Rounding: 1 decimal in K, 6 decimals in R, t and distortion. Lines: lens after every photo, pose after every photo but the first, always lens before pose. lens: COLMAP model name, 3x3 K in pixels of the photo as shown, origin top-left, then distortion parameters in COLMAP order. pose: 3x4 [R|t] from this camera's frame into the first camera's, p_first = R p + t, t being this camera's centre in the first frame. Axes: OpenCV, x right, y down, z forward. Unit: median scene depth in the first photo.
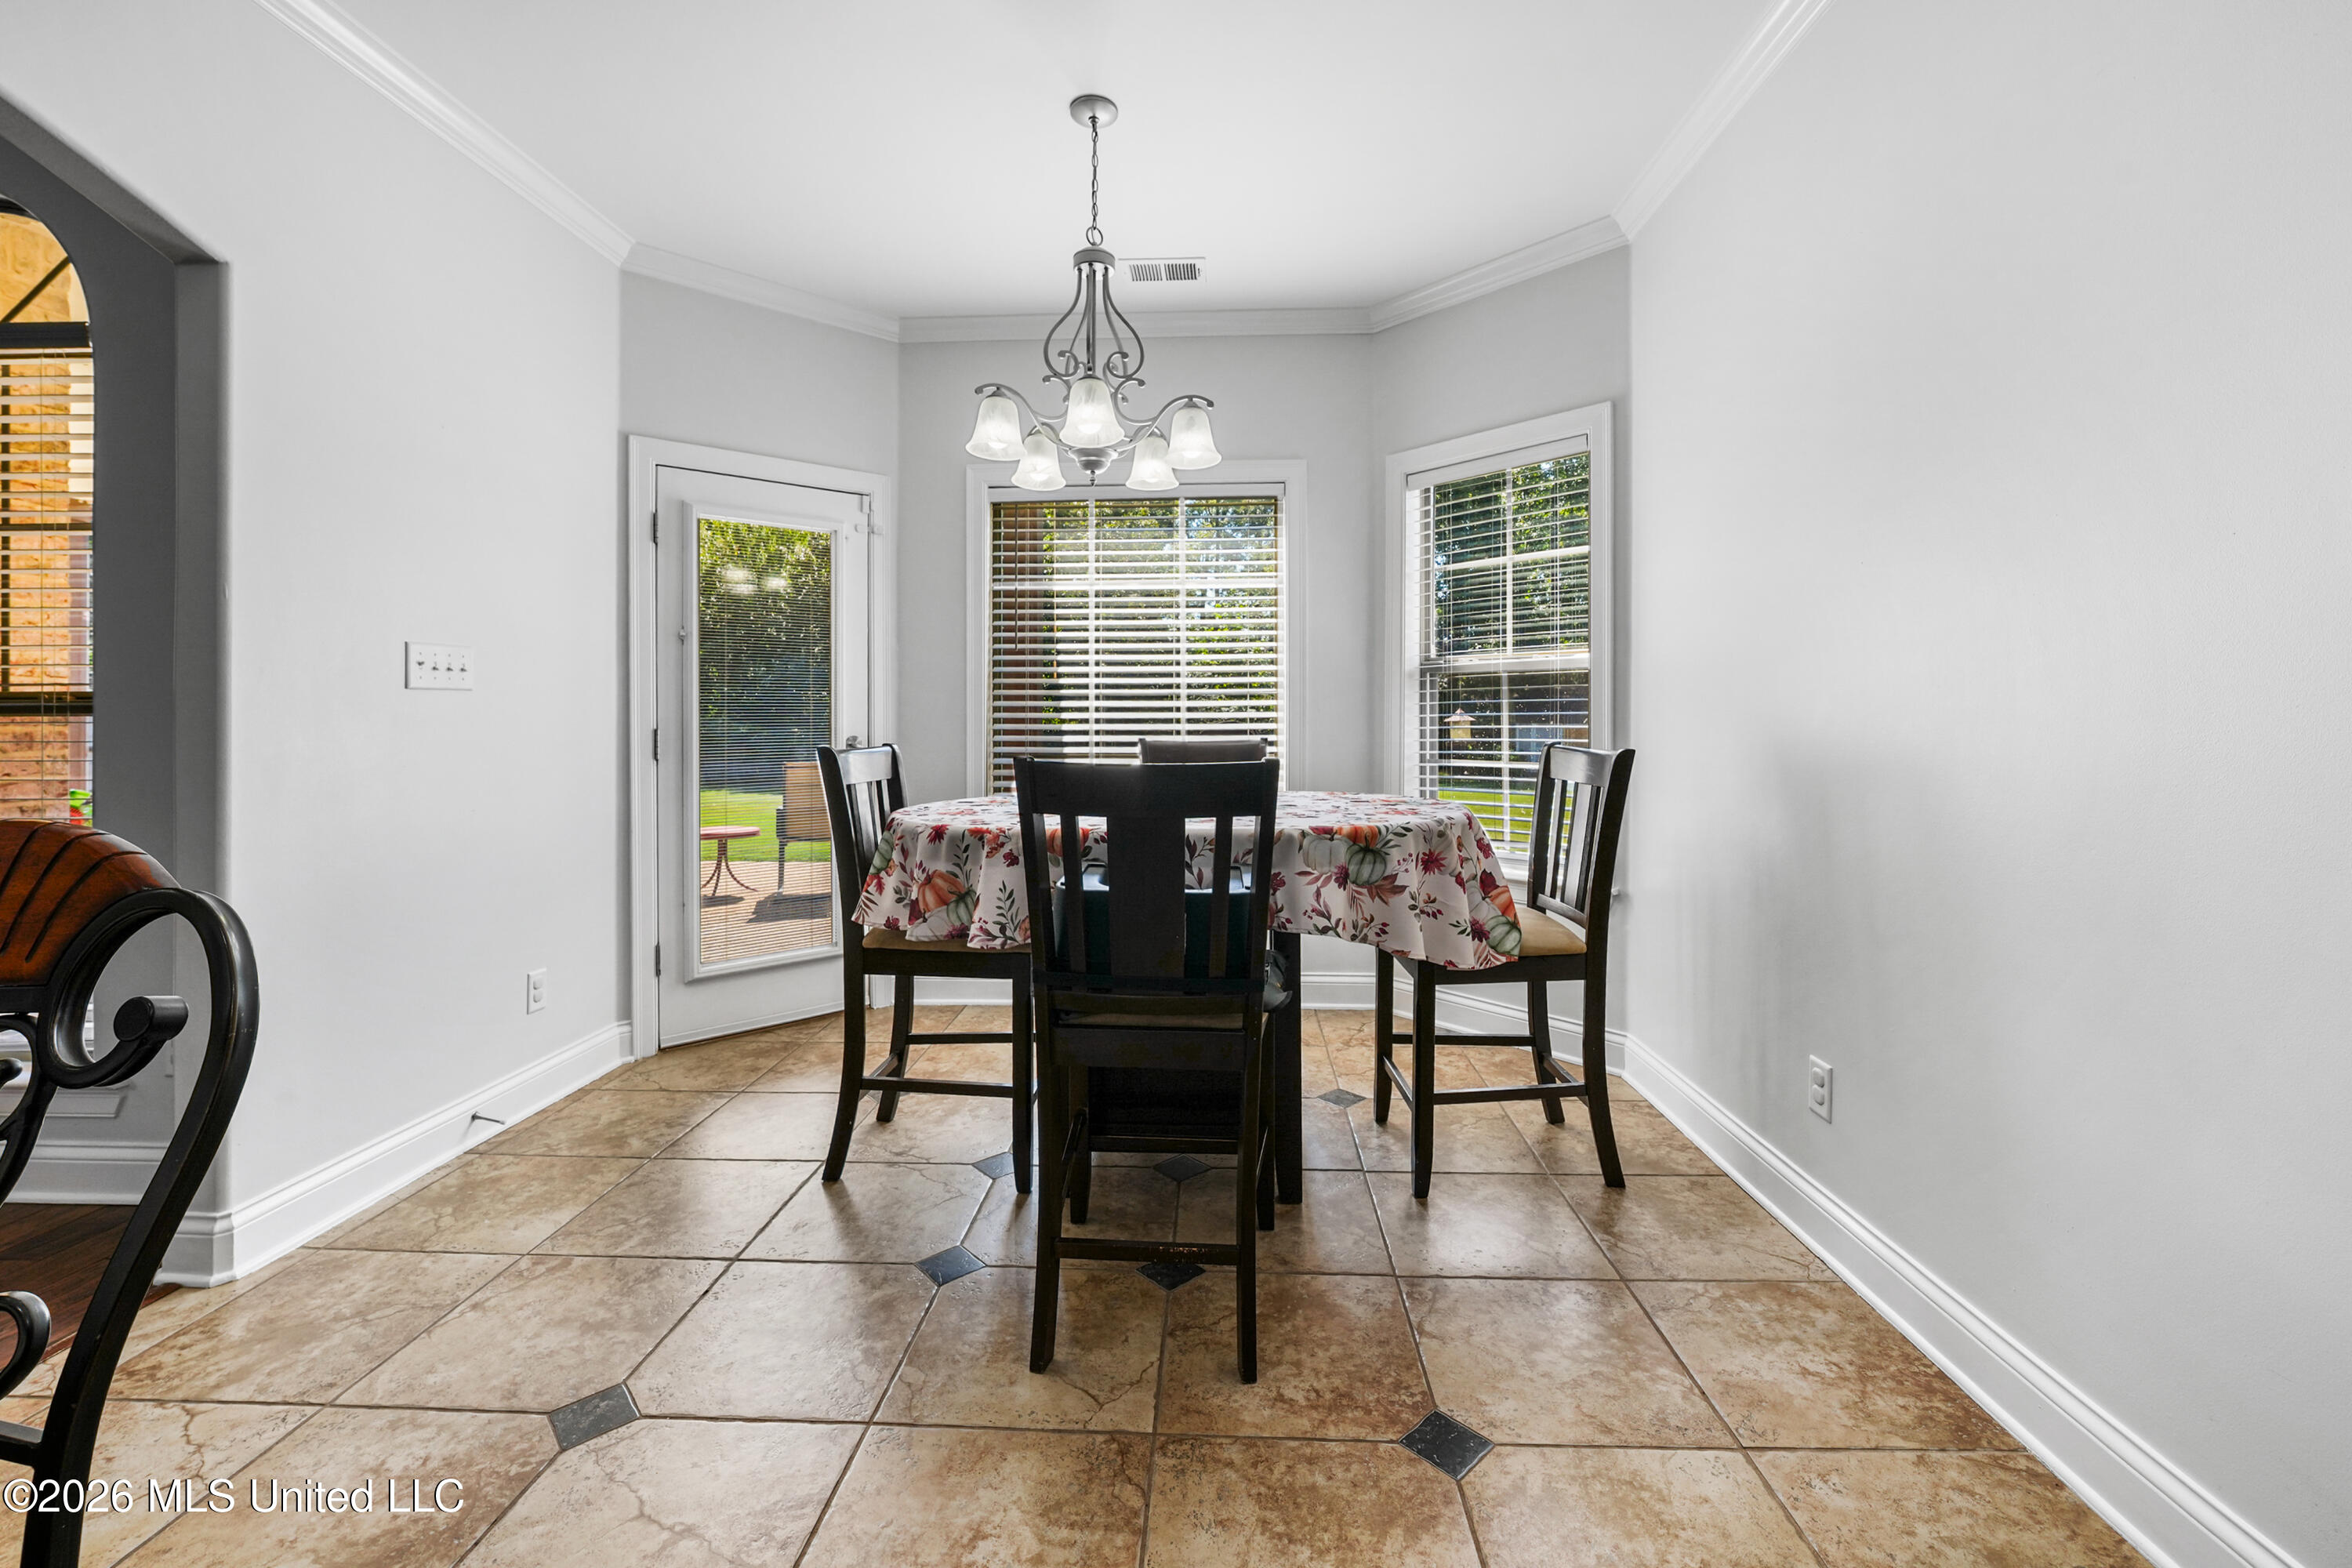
lens RADIAL K [[955.7, 0, 1183.1], [0, 955.7, 722.7], [0, 0, 1]] dist [-0.016590, 0.000105]
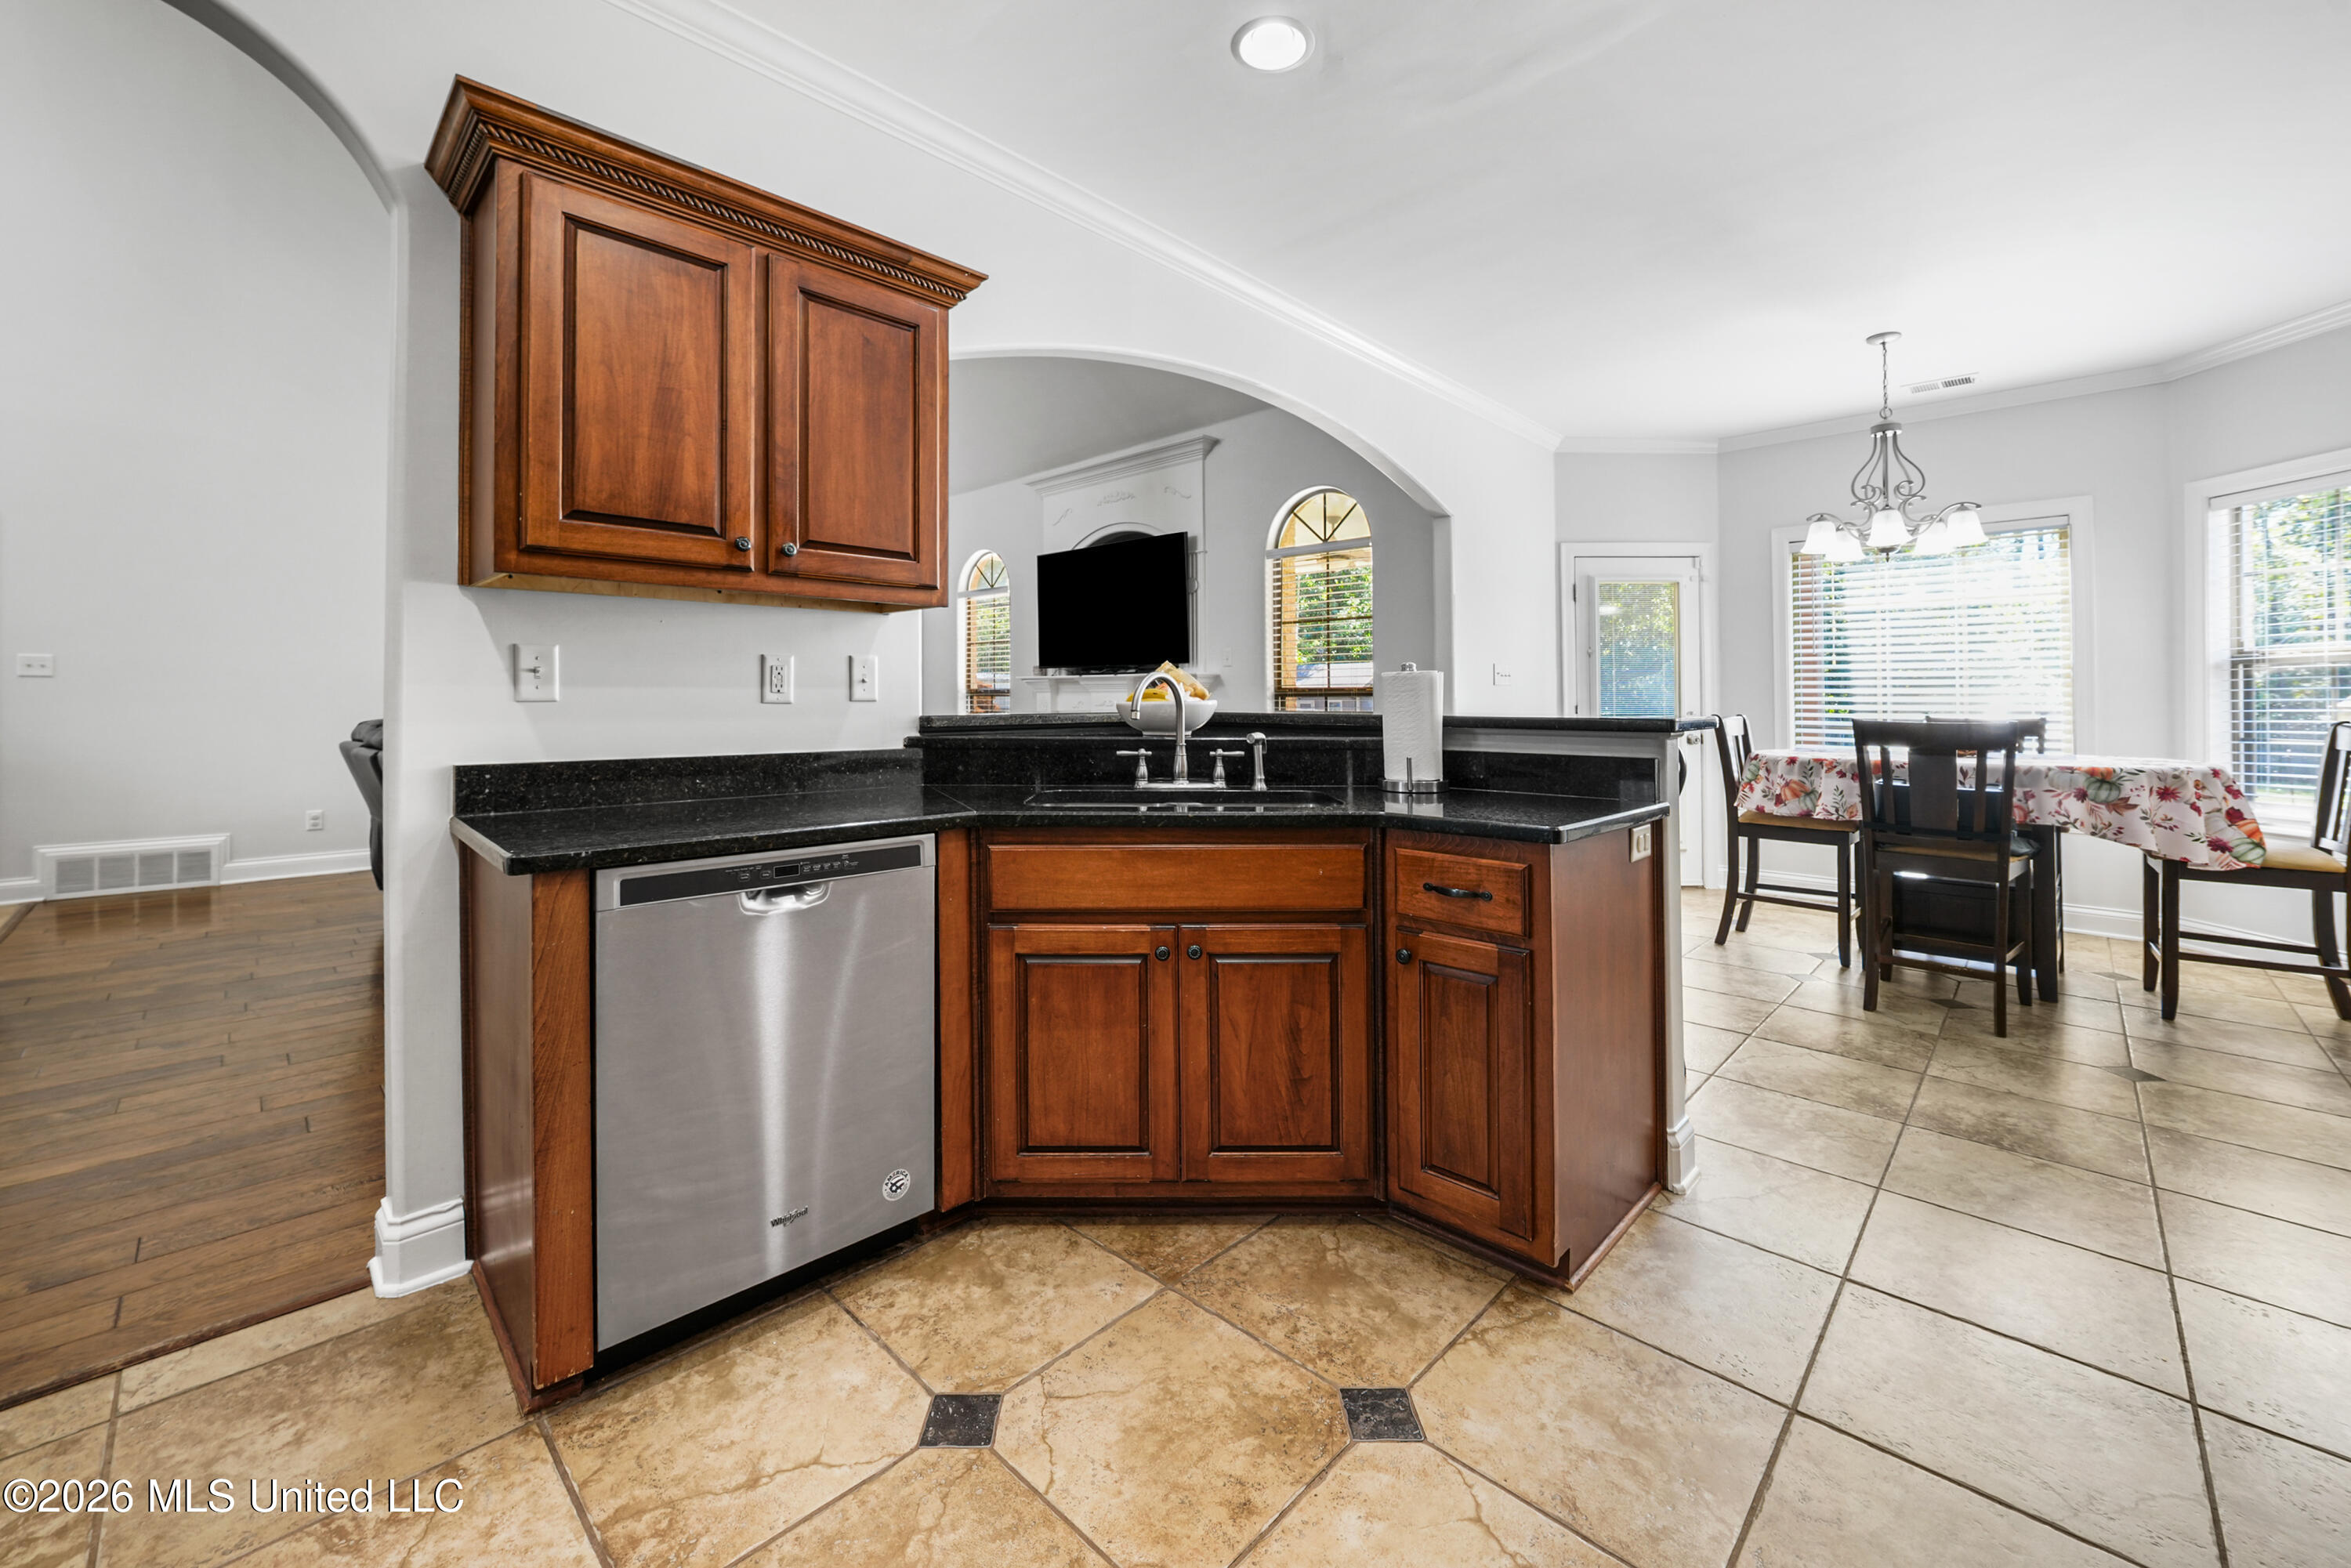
lens RADIAL K [[929.2, 0, 1176.8], [0, 929.2, 676.0], [0, 0, 1]] dist [-0.000449, 0.000309]
pose [[0.751132, -0.012320, -0.660037, 0.045503], [-0.008076, 0.999580, -0.027848, 0.007650], [0.660102, 0.026248, 0.750717, -1.134994]]
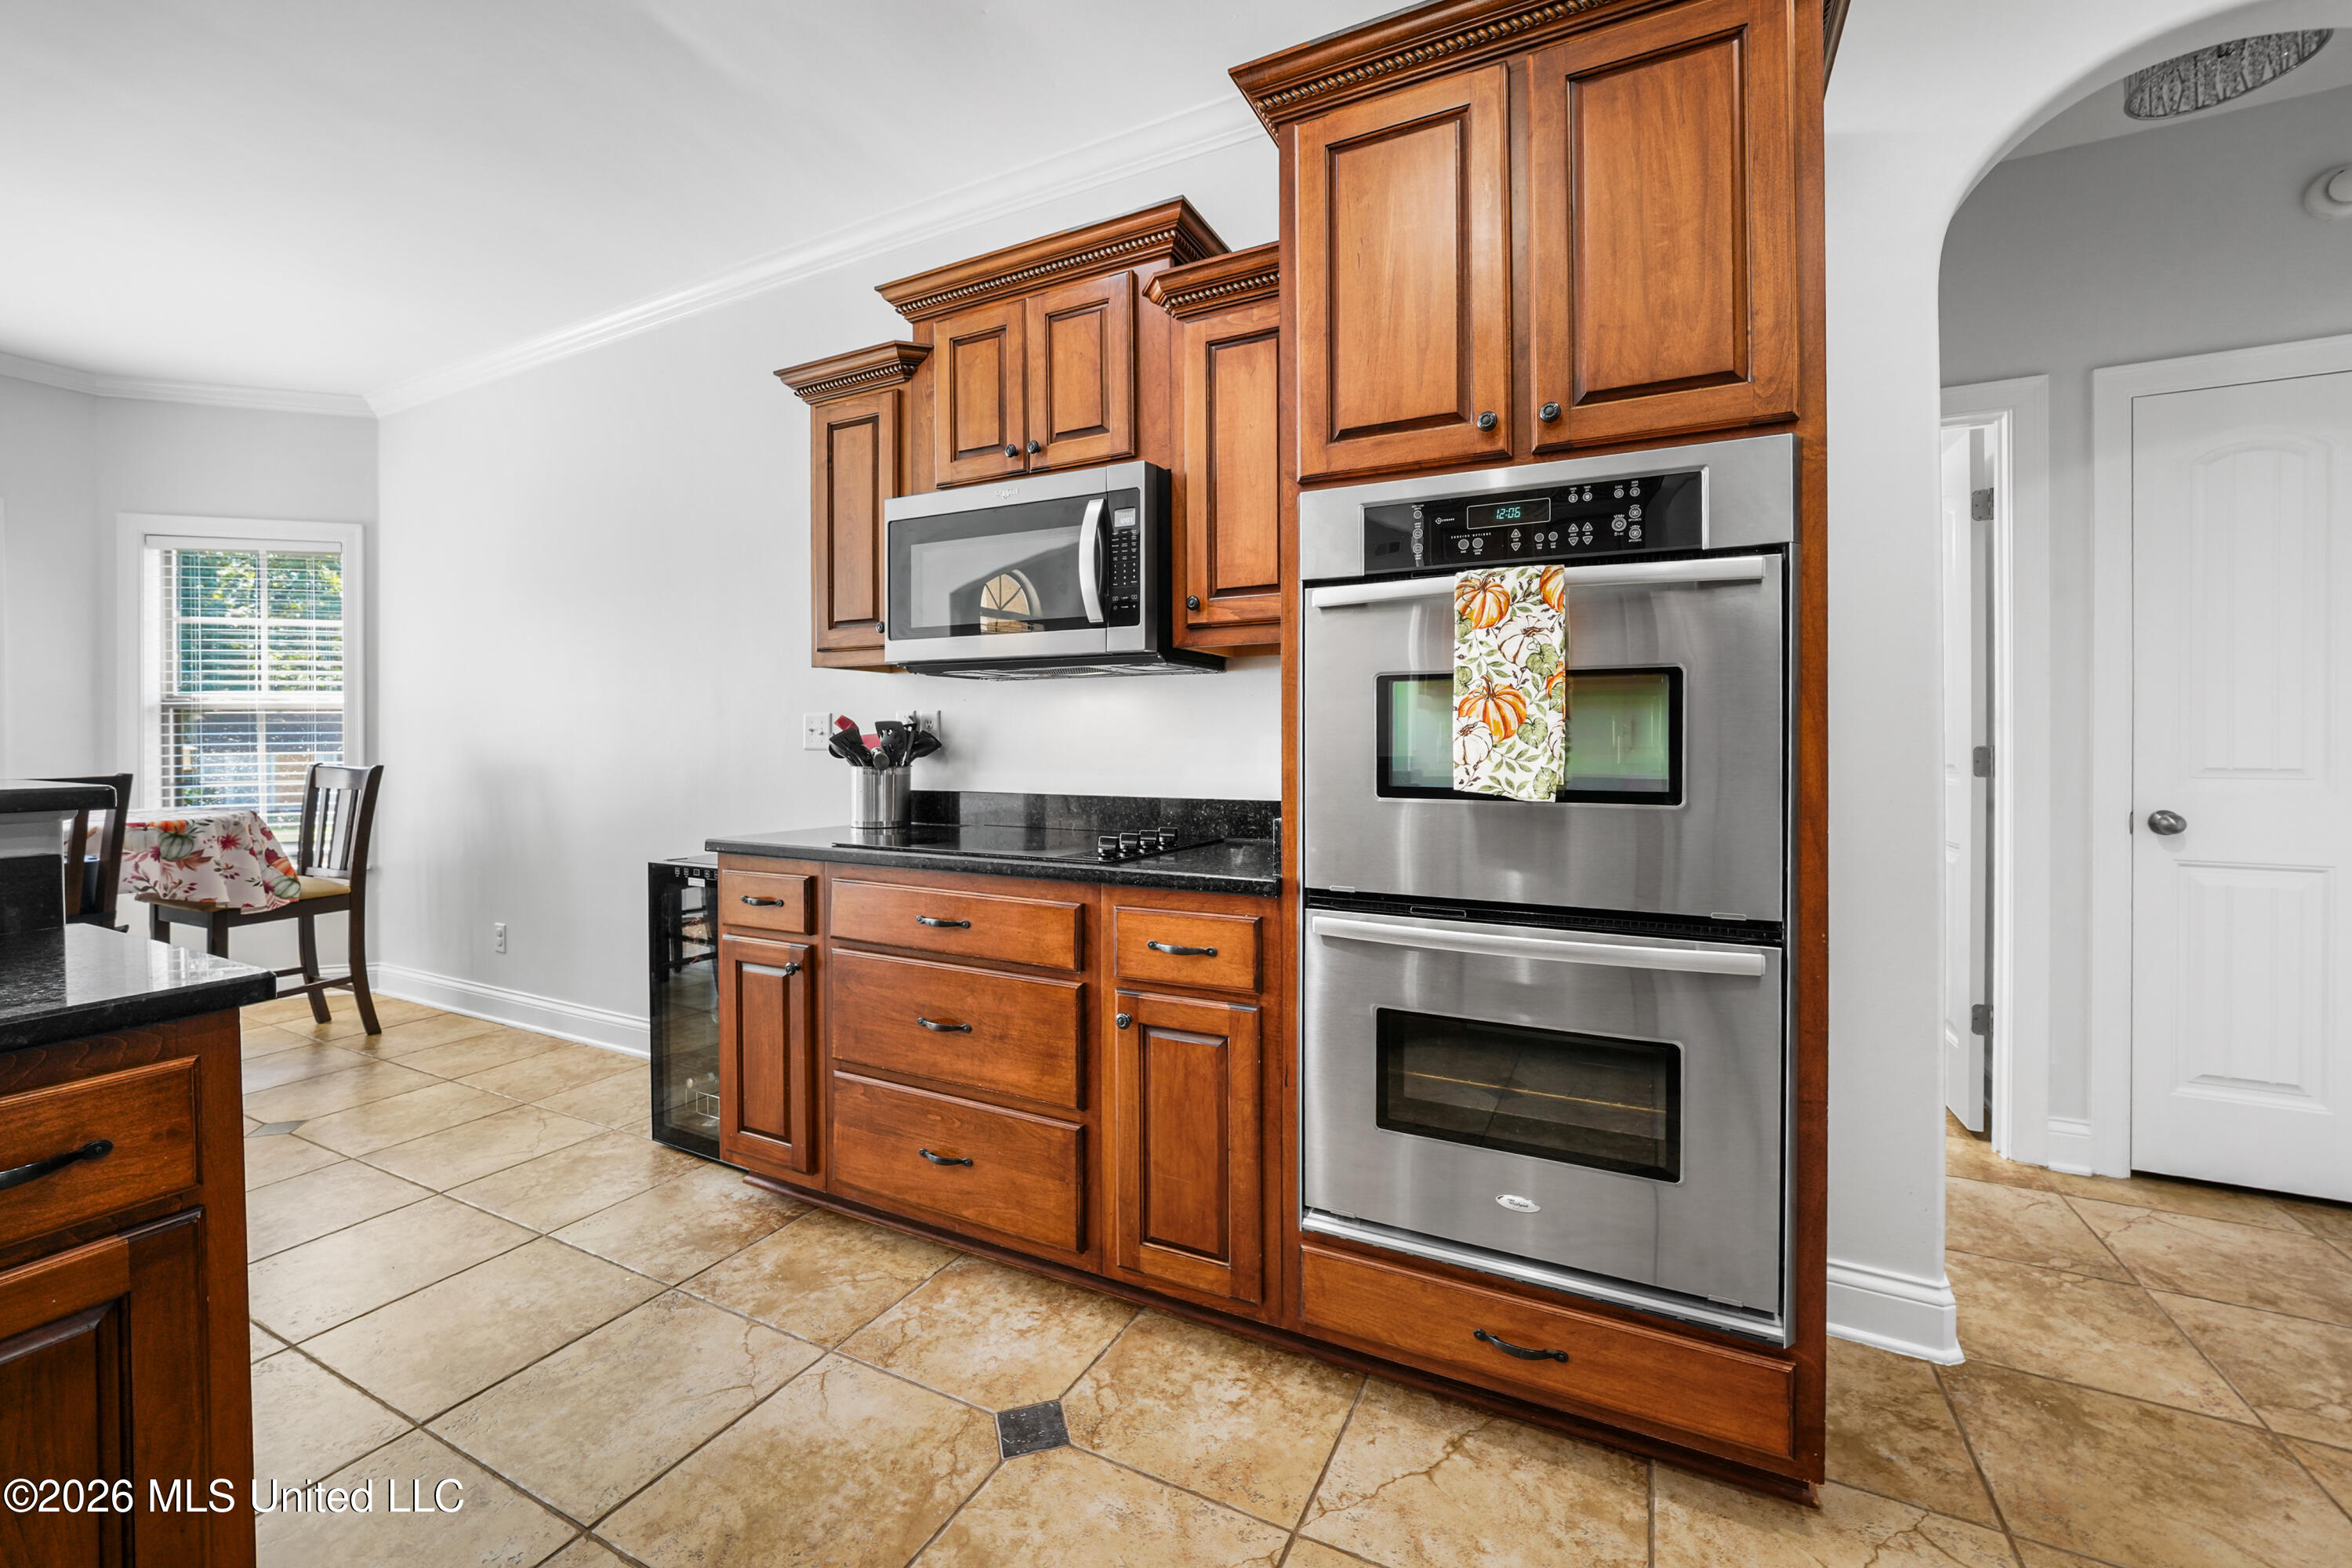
lens RADIAL K [[955.9, 0, 1178.2], [0, 955.9, 748.2], [0, 0, 1]] dist [-0.000546, 0.000276]
pose [[0.414484, -0.005795, 0.910038, -0.465462], [0.006442, 0.999973, 0.003434, 0.000283], [-0.910034, 0.004439, 0.414510, -0.945470]]
